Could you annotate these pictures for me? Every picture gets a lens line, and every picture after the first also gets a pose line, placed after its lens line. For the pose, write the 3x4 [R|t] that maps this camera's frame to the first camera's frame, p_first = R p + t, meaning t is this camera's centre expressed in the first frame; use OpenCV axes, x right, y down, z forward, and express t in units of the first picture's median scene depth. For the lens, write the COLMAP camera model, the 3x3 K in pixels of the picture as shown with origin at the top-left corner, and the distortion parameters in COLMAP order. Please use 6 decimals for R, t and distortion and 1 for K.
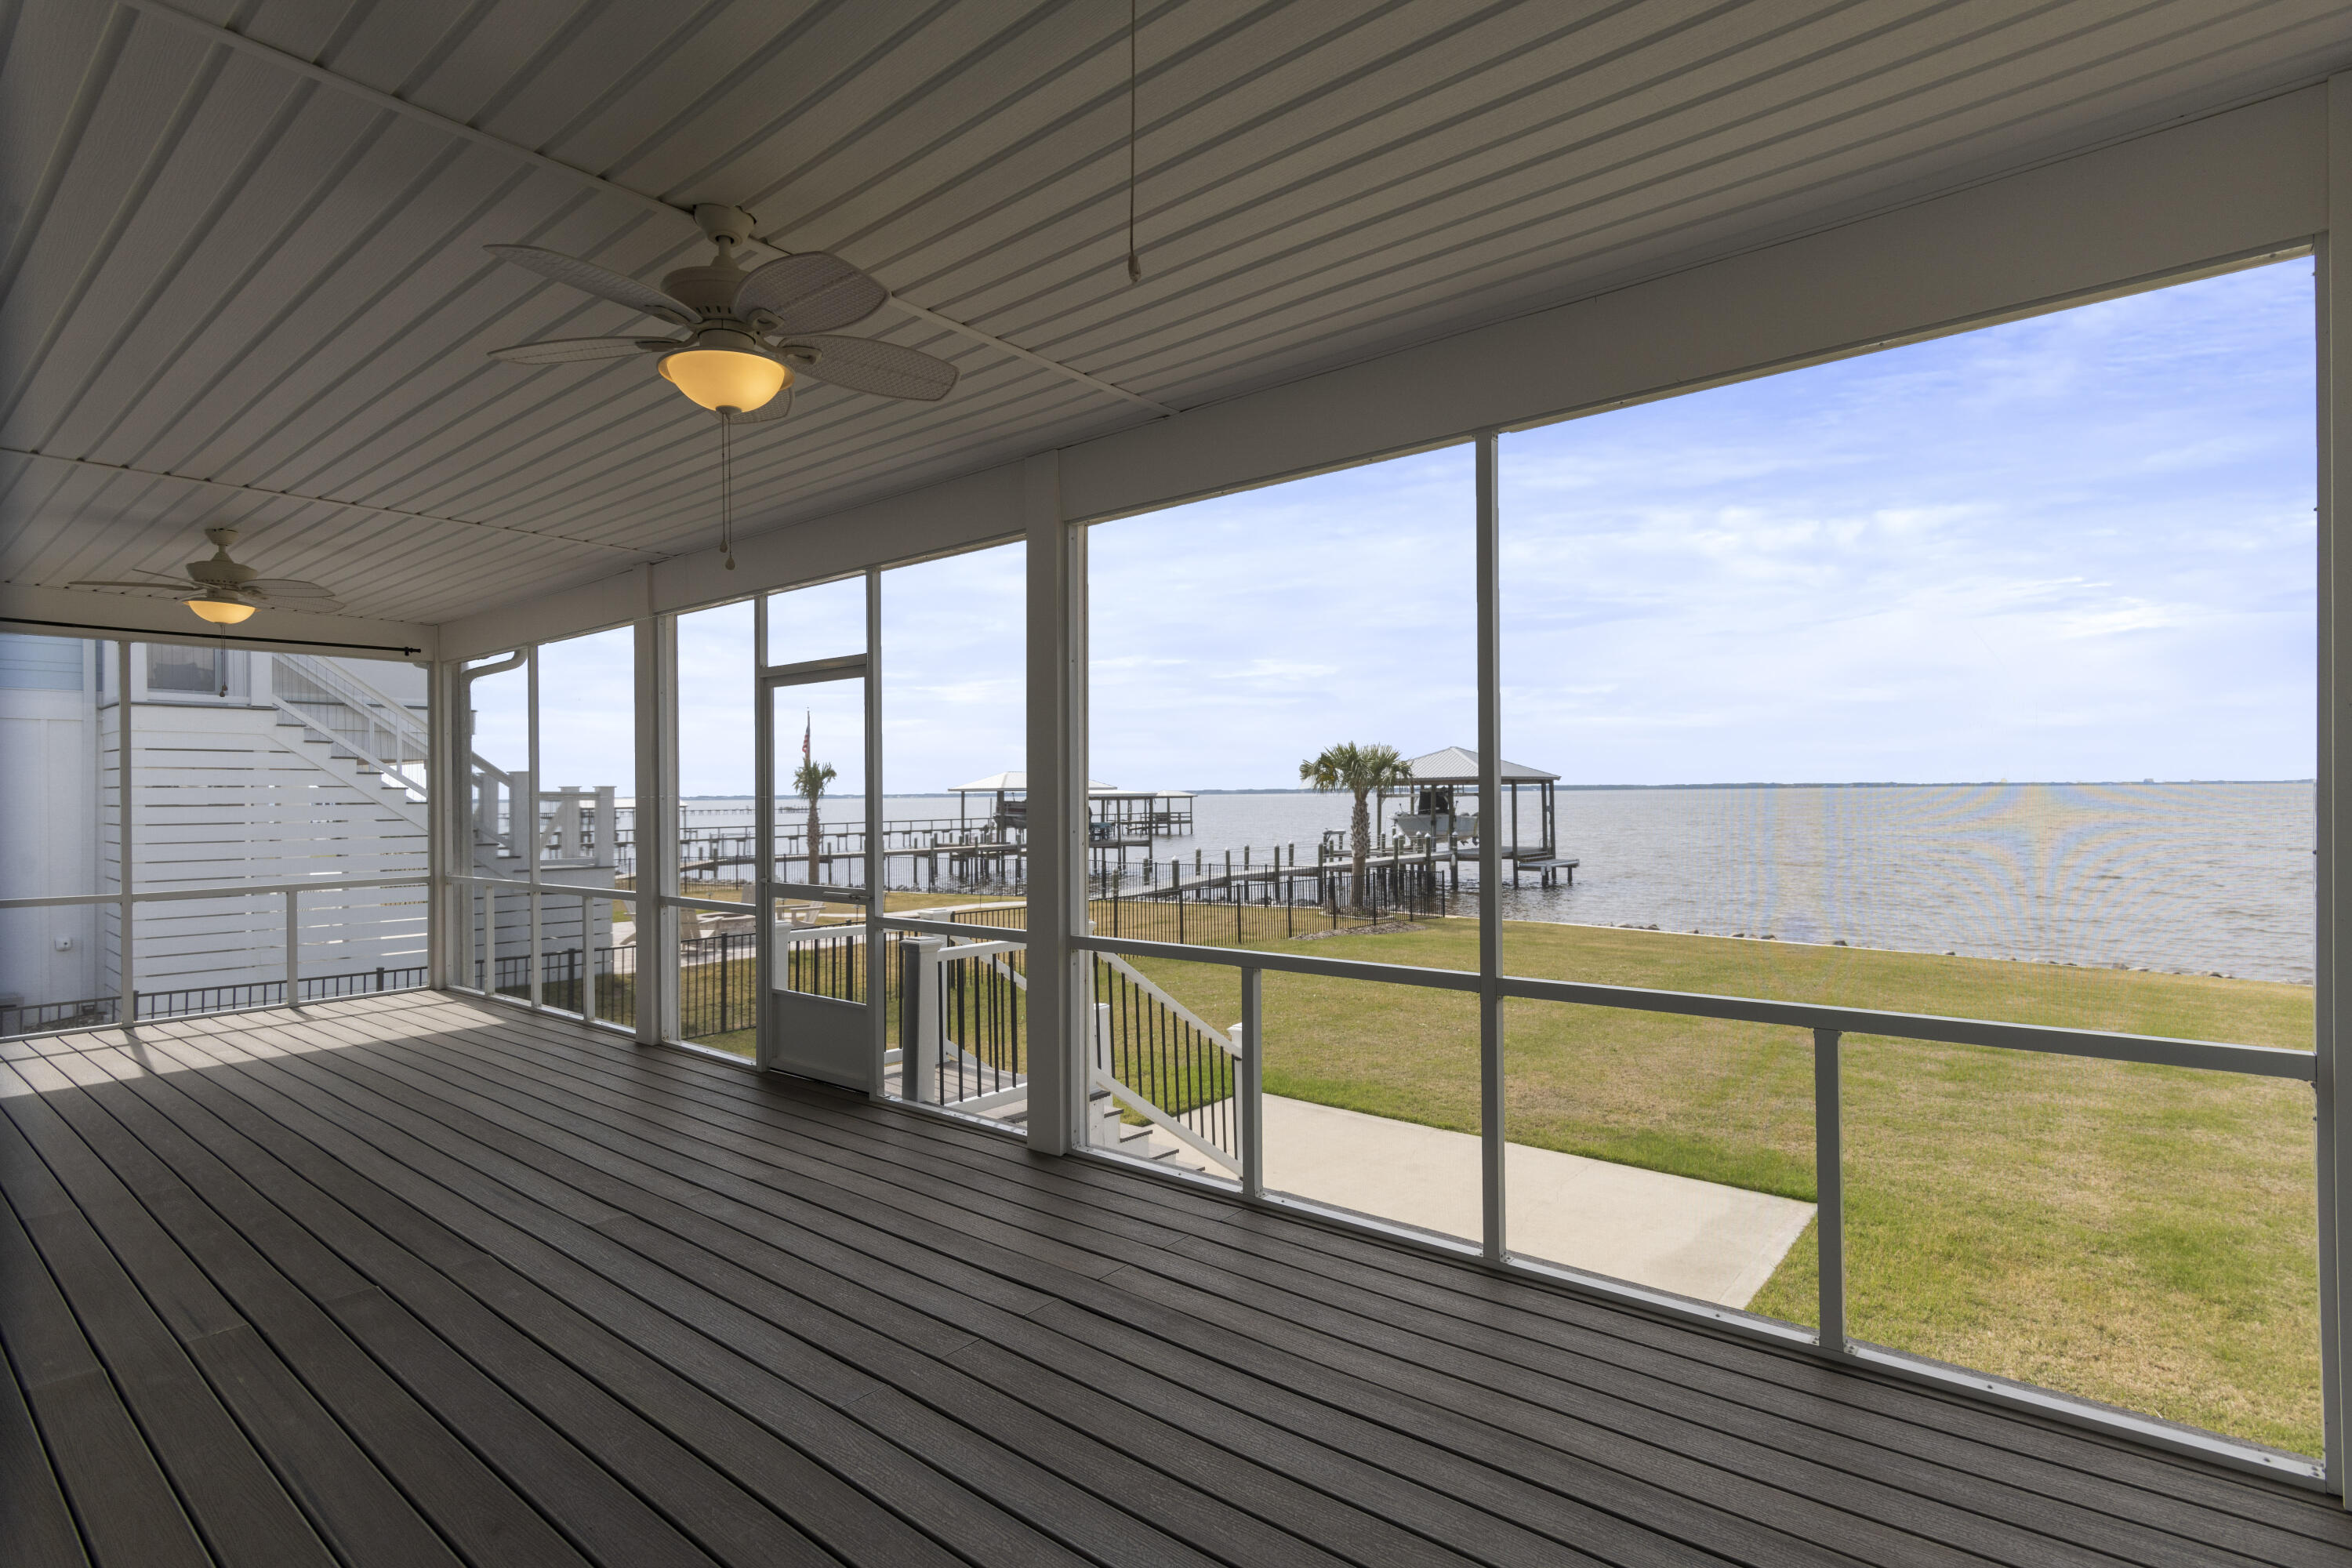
lens RADIAL K [[1139.3, 0, 1187.4], [0, 1139.3, 789.8], [0, 0, 1]] dist [-0.000116, -0.000256]
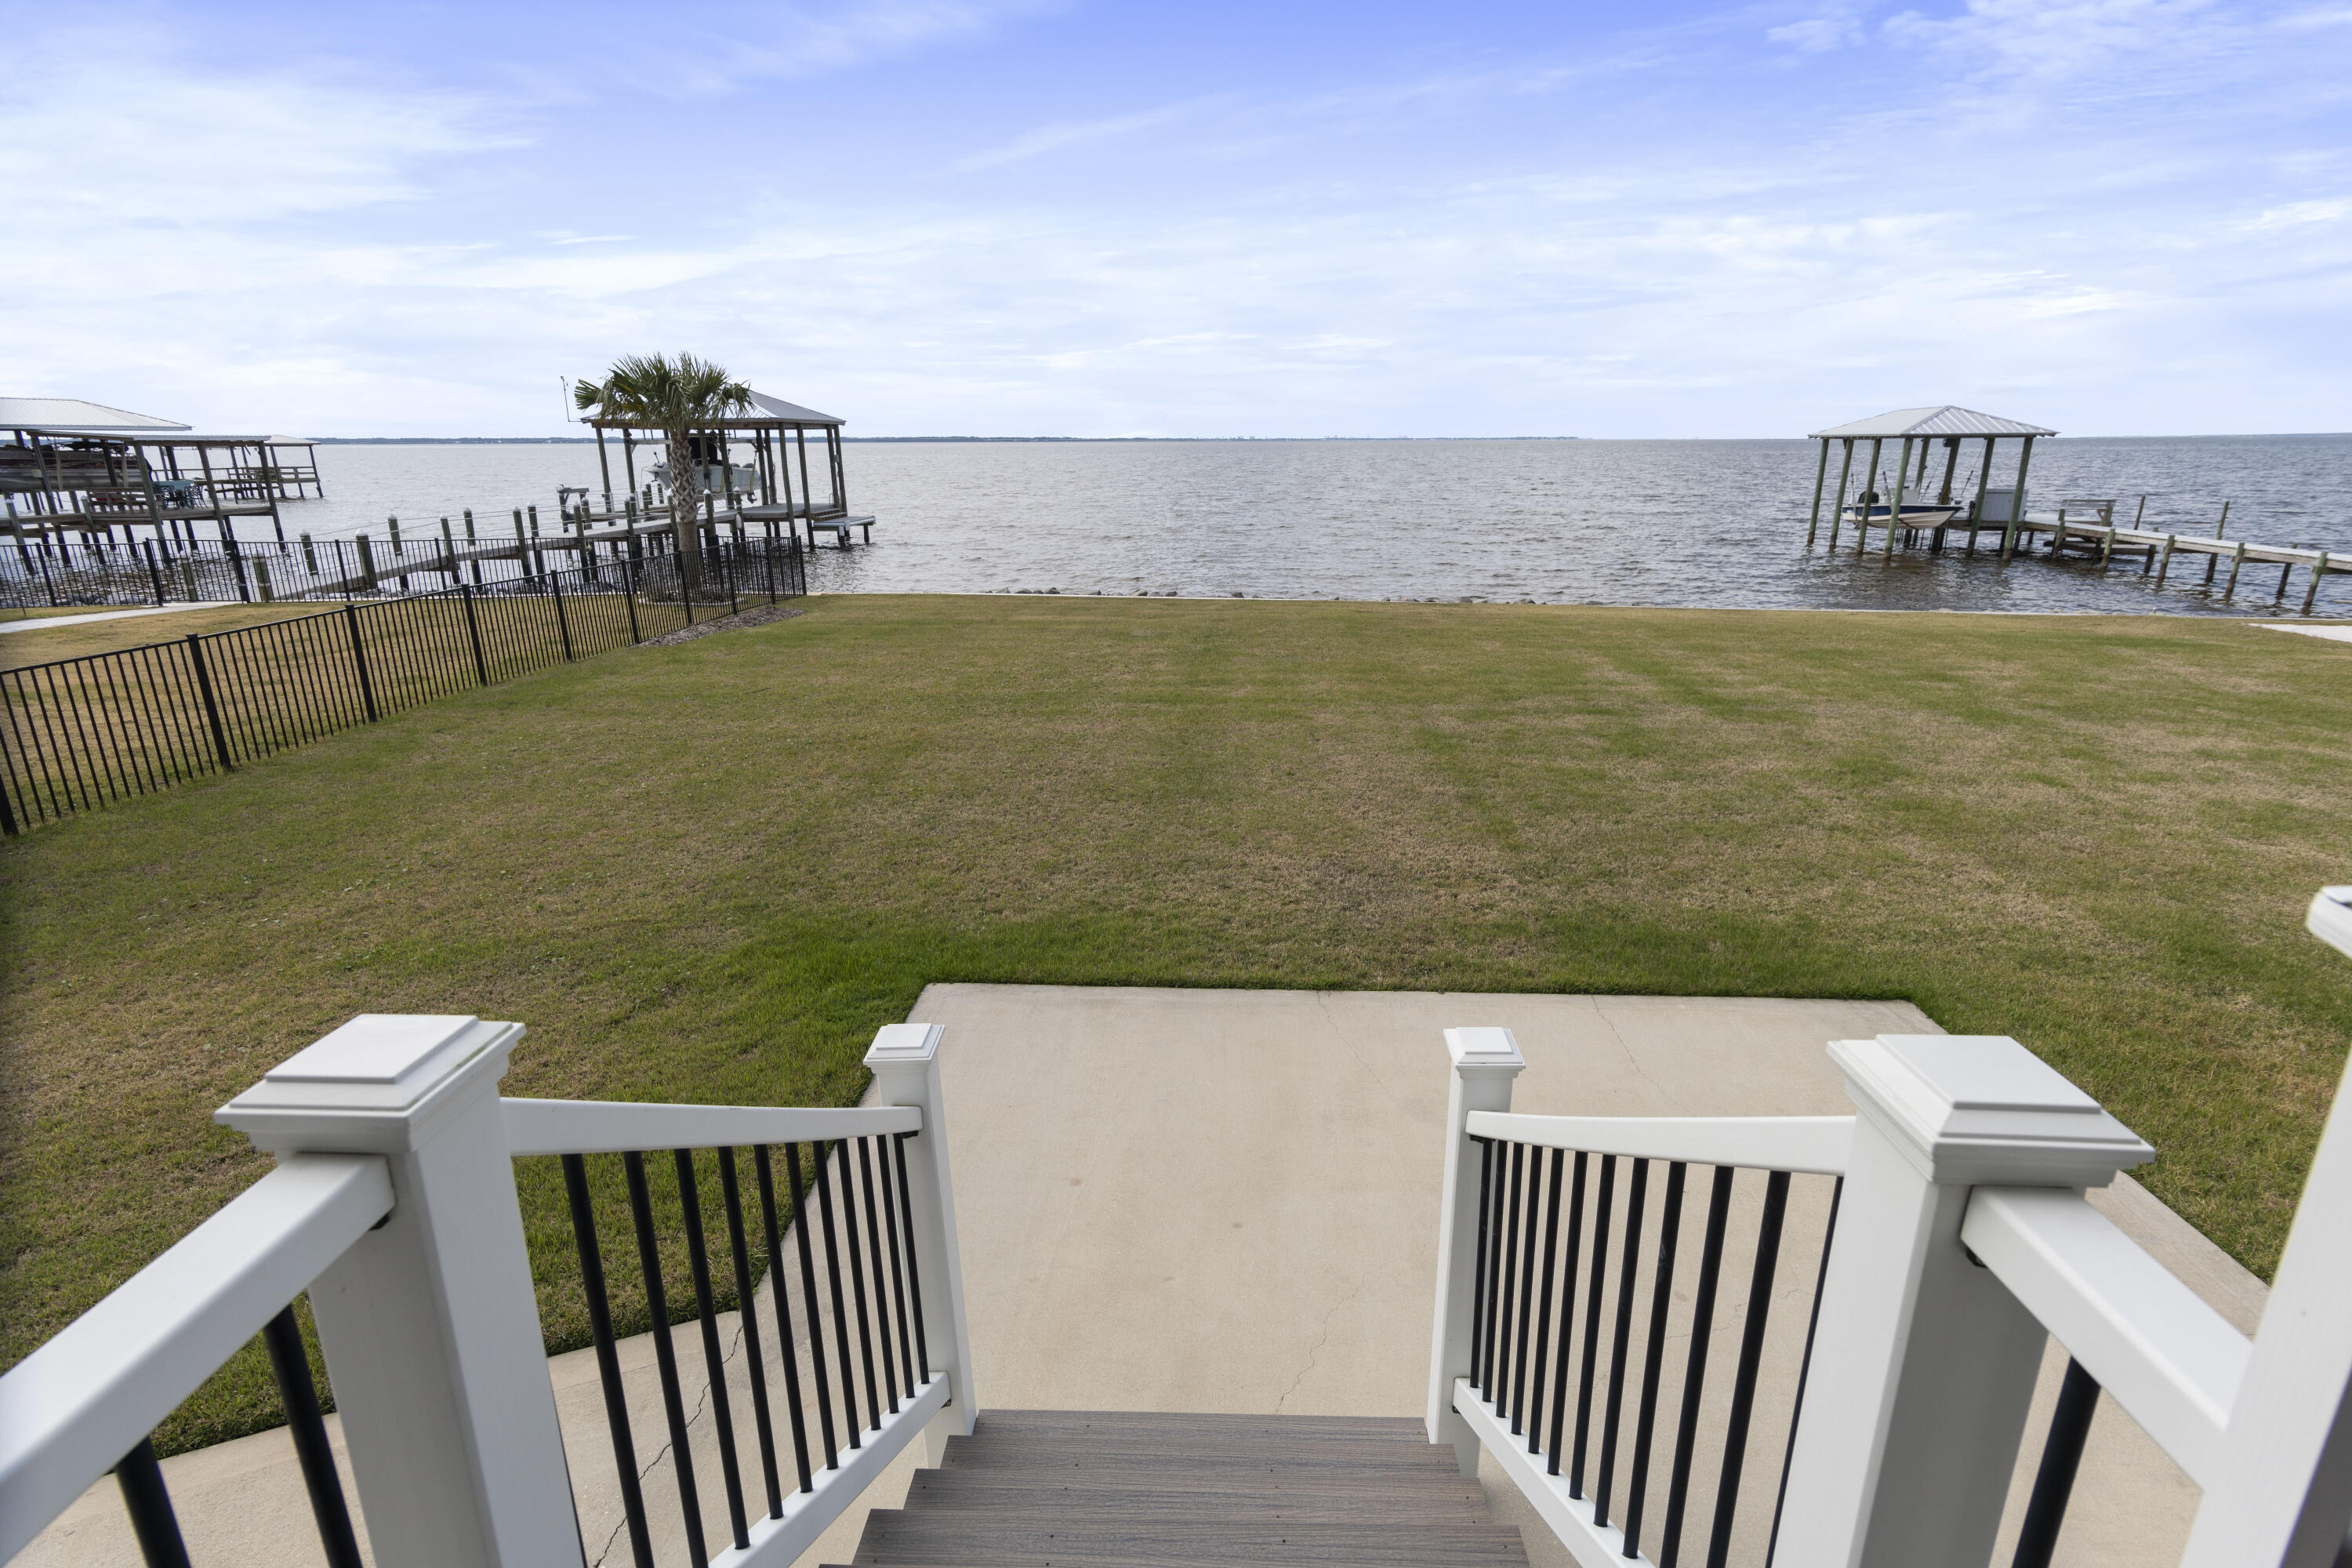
lens RADIAL K [[1139.3, 0, 1187.4], [0, 1139.3, 789.8], [0, 0, 1]] dist [-0.000116, -0.000256]
pose [[0.795042, -0.170384, 0.582132, -0.035492], [-0.007225, 0.957008, 0.289973, 0.006195], [-0.606511, -0.234746, 0.759630, 0.138844]]
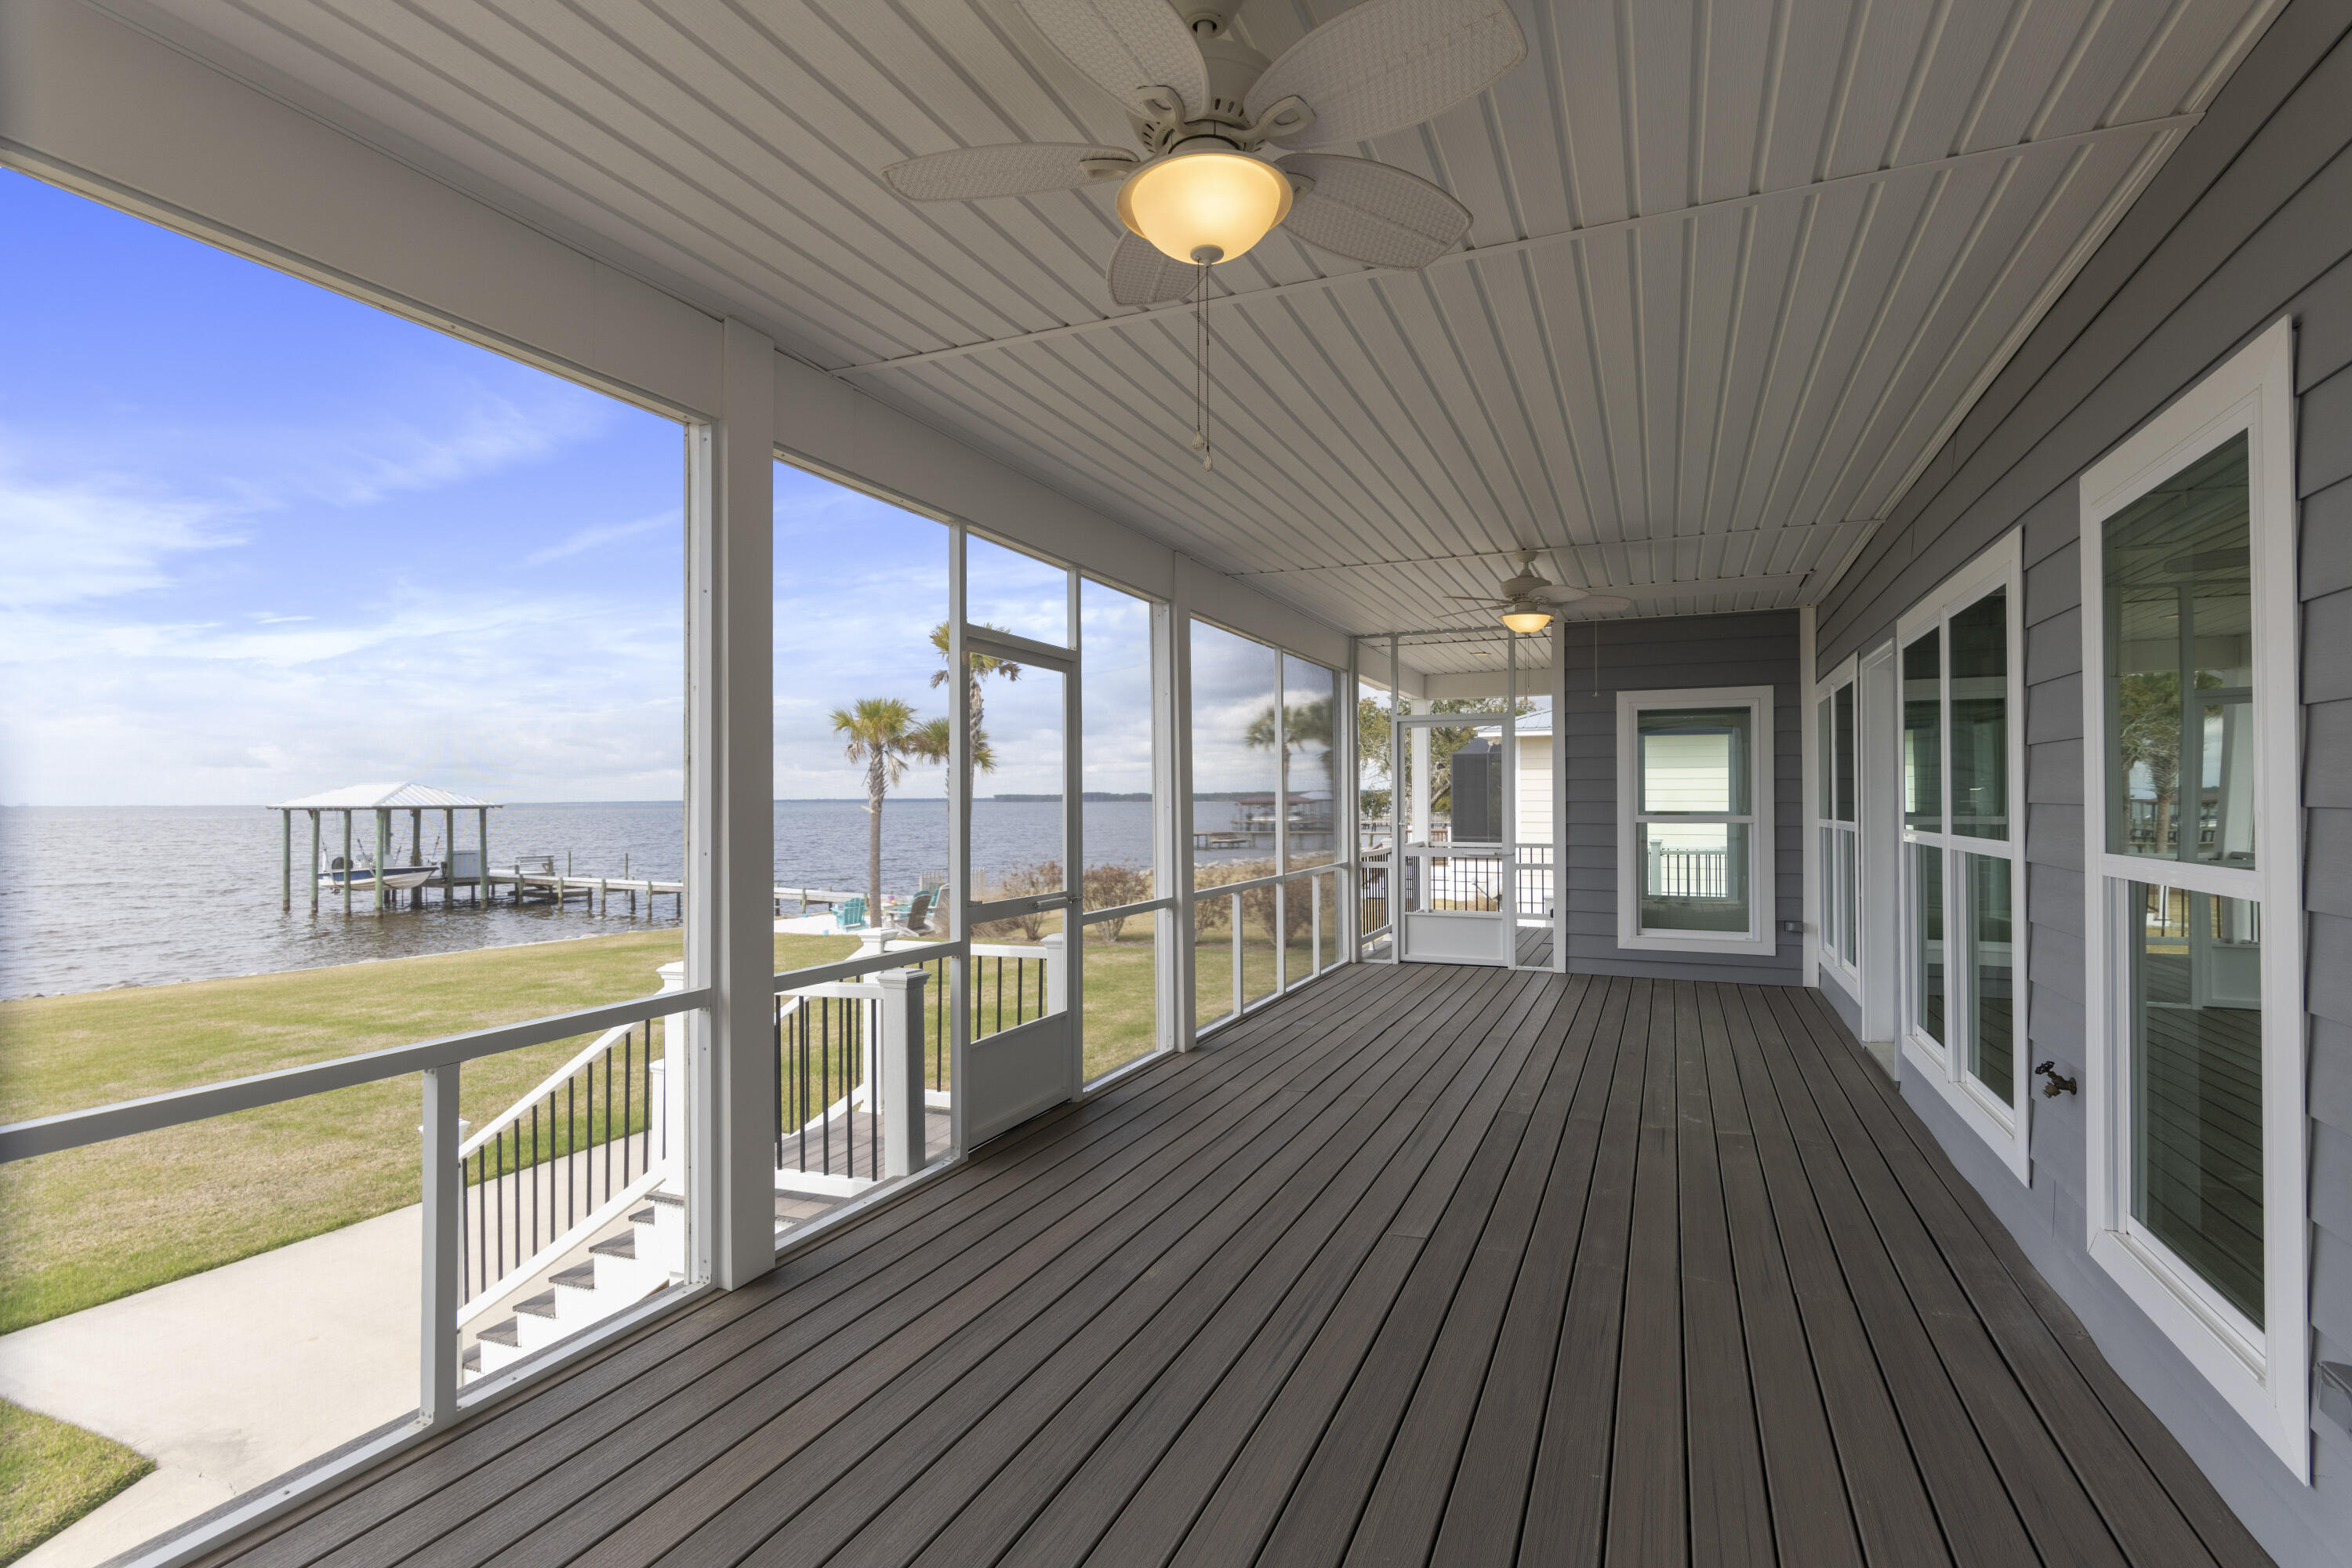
lens RADIAL K [[1134.9, 0, 1174.2], [0, 1134.9, 791.4], [0, 0, 1]] dist [0.002968, -0.000618]
pose [[-0.272086, 0.019530, 0.962075, -0.156200], [0.003557, 0.999808, -0.019290, 0.002698], [-0.962266, -0.001826, -0.272104, 0.147424]]
